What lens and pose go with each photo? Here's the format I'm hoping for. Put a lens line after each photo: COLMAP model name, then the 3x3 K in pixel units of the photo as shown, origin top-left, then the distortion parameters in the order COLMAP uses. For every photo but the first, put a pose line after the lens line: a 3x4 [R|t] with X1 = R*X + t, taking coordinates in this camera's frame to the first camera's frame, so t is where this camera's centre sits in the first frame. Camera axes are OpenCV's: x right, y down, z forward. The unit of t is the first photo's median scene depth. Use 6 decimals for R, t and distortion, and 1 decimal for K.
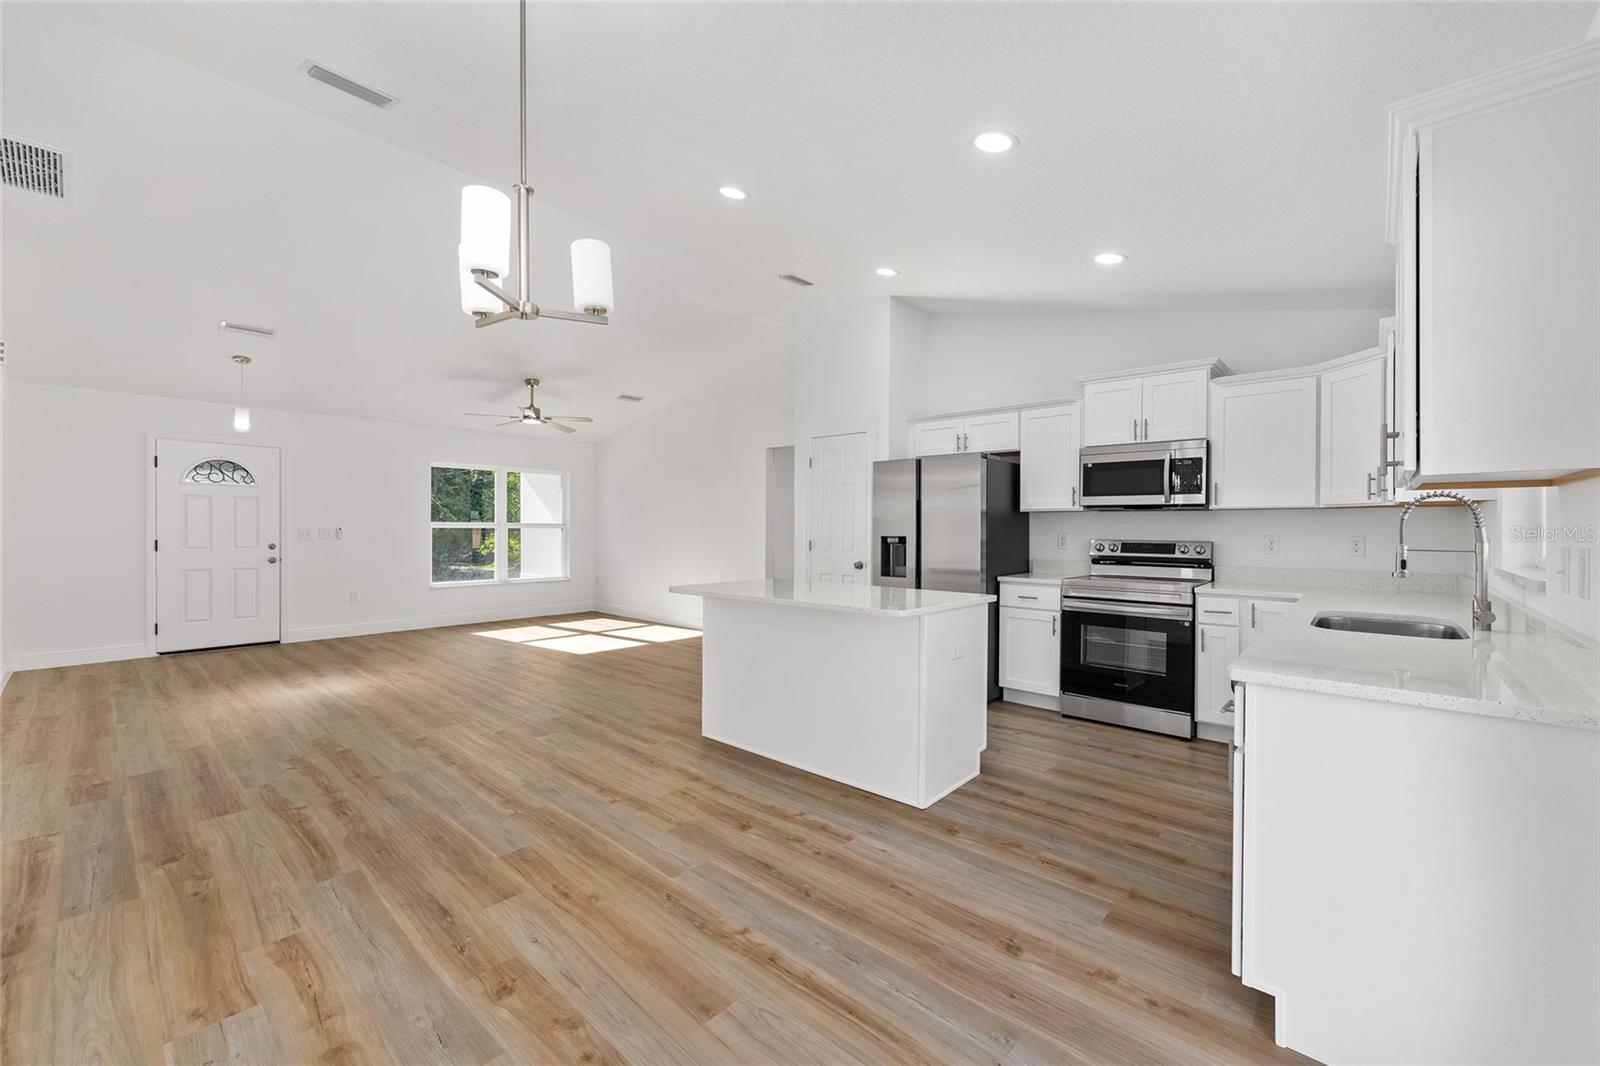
lens RADIAL K [[643.1, 0, 804.7], [0, 643.1, 532.0], [0, 0, 1]] dist [-0.004449, 0.001754]
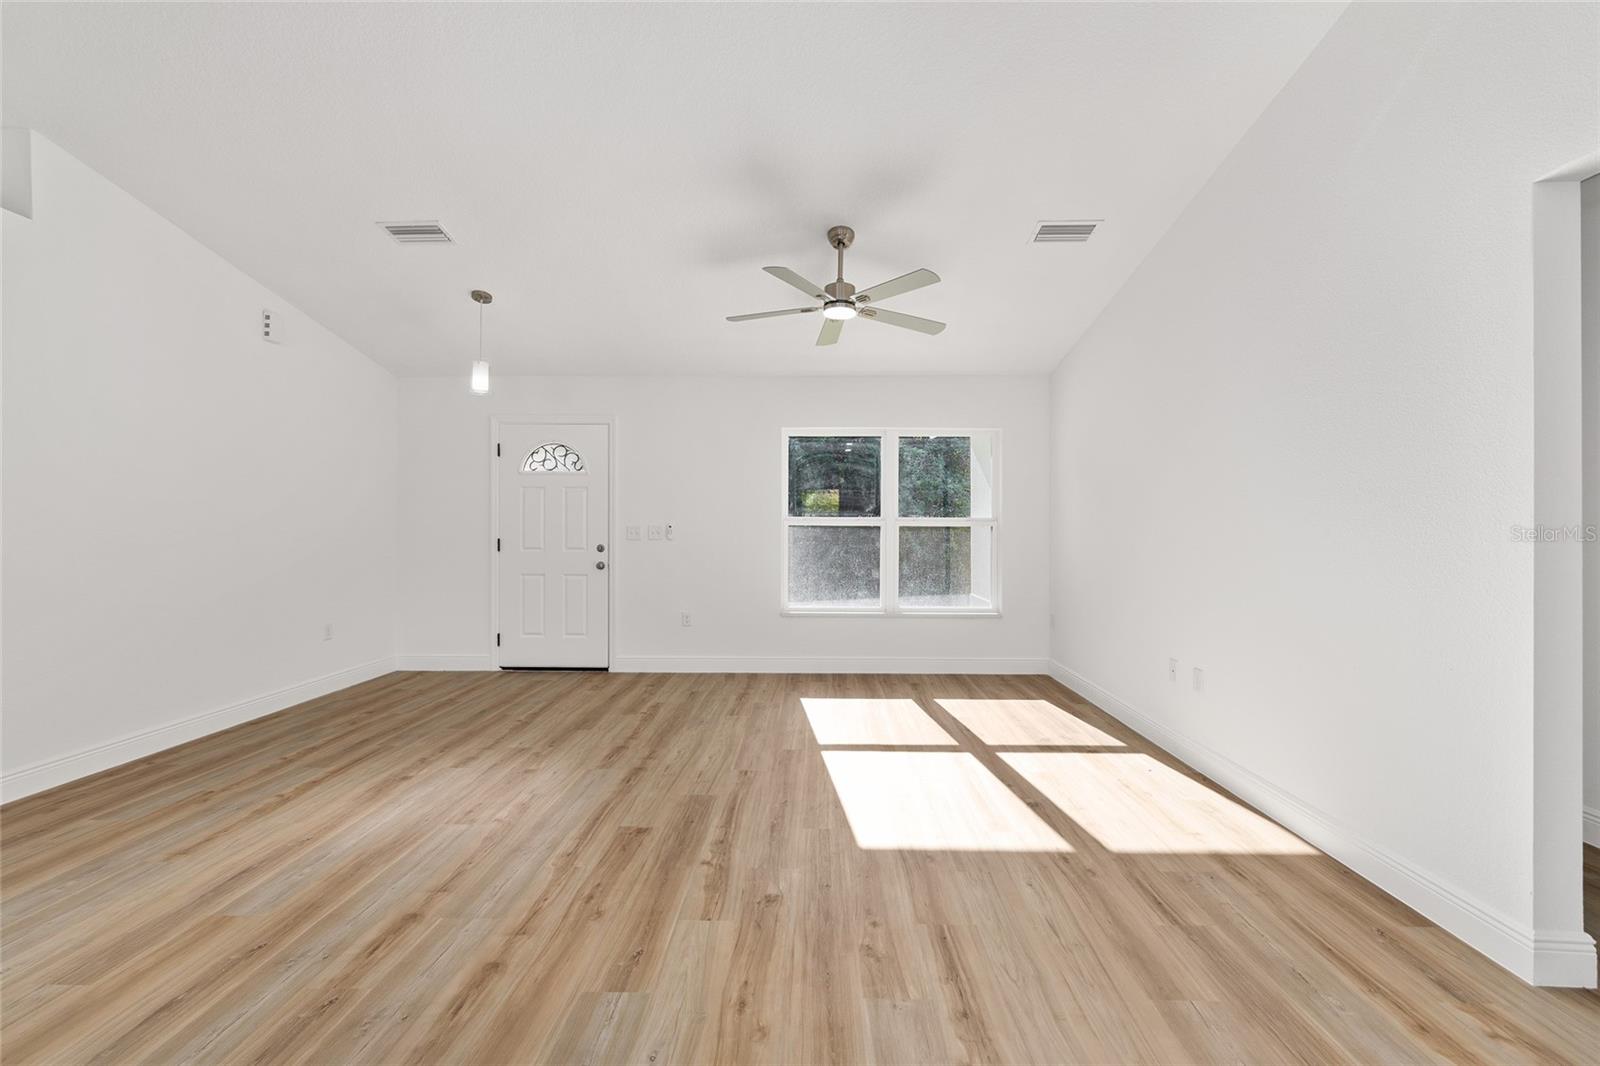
lens RADIAL K [[643.1, 0, 804.4], [0, 643.1, 524.7], [0, 0, 1]] dist [-0.004449, 0.001754]
pose [[0.651922, -0.007083, -0.758253, -0.110901], [-0.005664, 0.999883, -0.014210, 0.006254], [0.758265, 0.013559, 0.651806, 1.261916]]
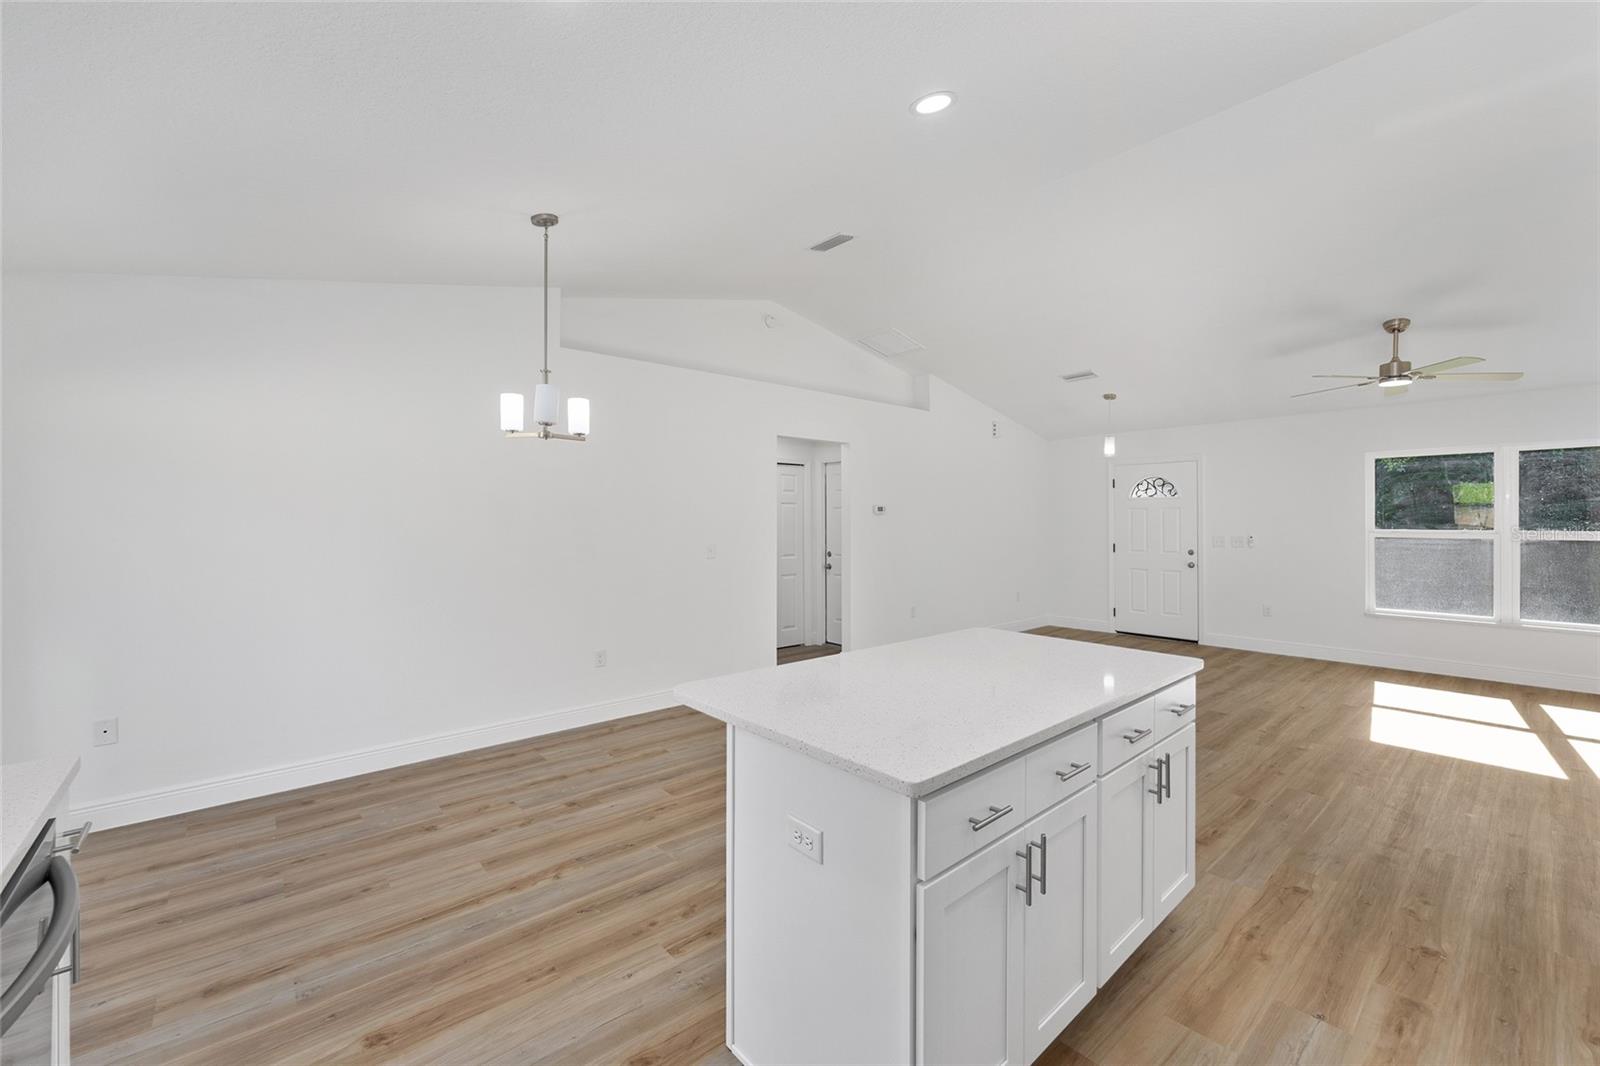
lens RADIAL K [[643.1, 0, 808.1], [0, 643.1, 522.2], [0, 0, 1]] dist [-0.004449, 0.001754]
pose [[-0.122320, -0.002183, -0.992488, 0.616887], [-0.005846, 0.999982, -0.001479, -0.043261], [0.992473, 0.005621, -0.122331, 0.919540]]
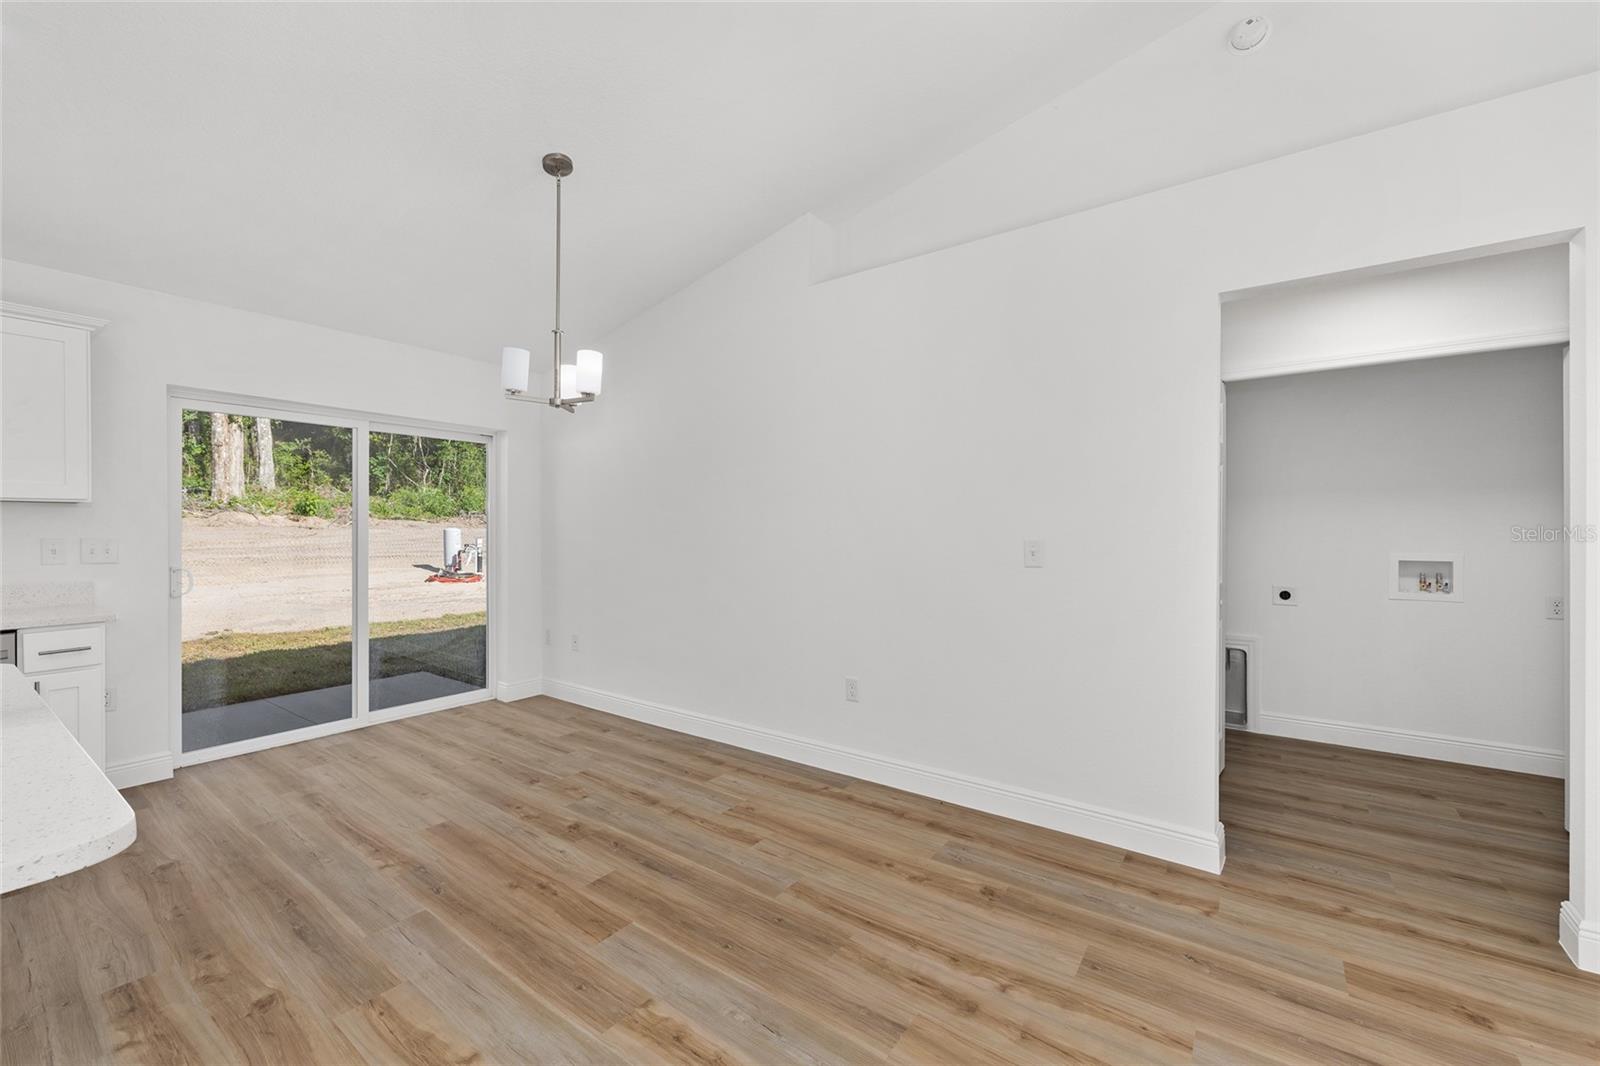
lens RADIAL K [[643.1, 0, 805.3], [0, 643.1, 530.0], [0, 0, 1]] dist [-0.004449, 0.001754]
pose [[-0.994707, -0.004232, -0.102664, -0.421507], [-0.005361, 0.999928, 0.010731, -0.014286], [0.102611, 0.011224, -0.994658, 1.270967]]
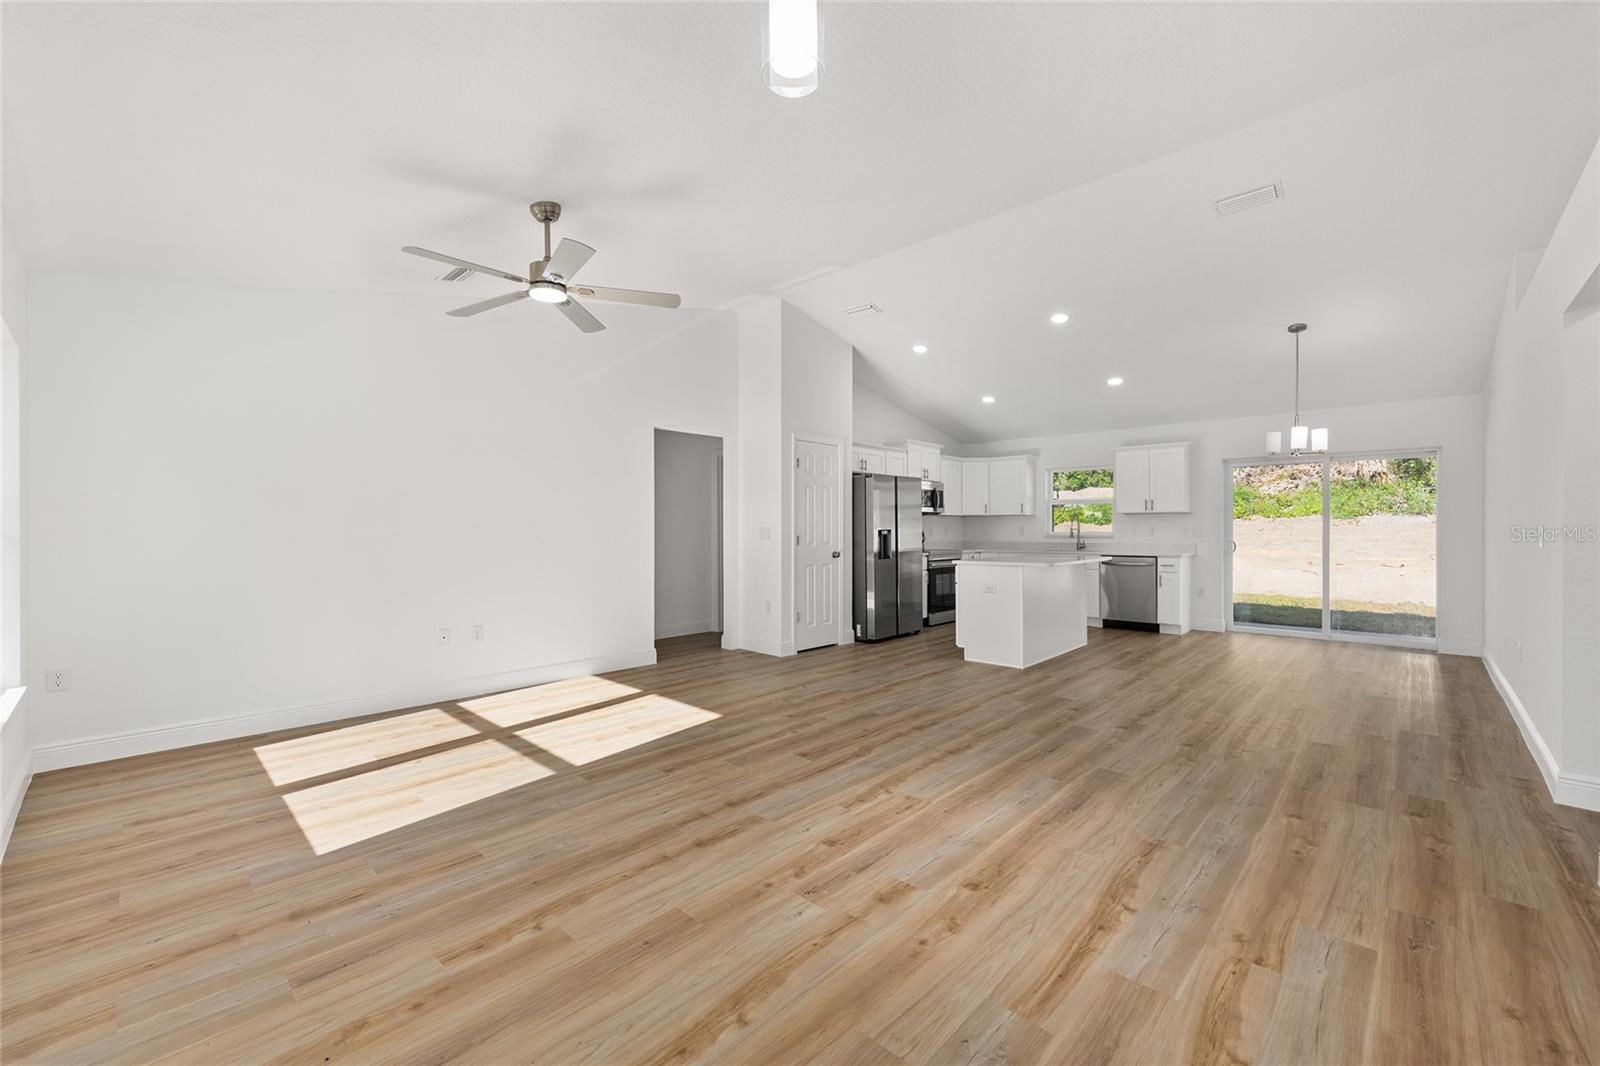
lens RADIAL K [[643.1, 0, 803.7], [0, 643.1, 530.8], [0, 0, 1]] dist [-0.004449, 0.001754]
pose [[0.030659, -0.007792, 0.999500, -1.727656], [0.010255, 0.999919, 0.007481, -0.005163], [-0.999477, 0.010021, 0.030737, 1.560673]]
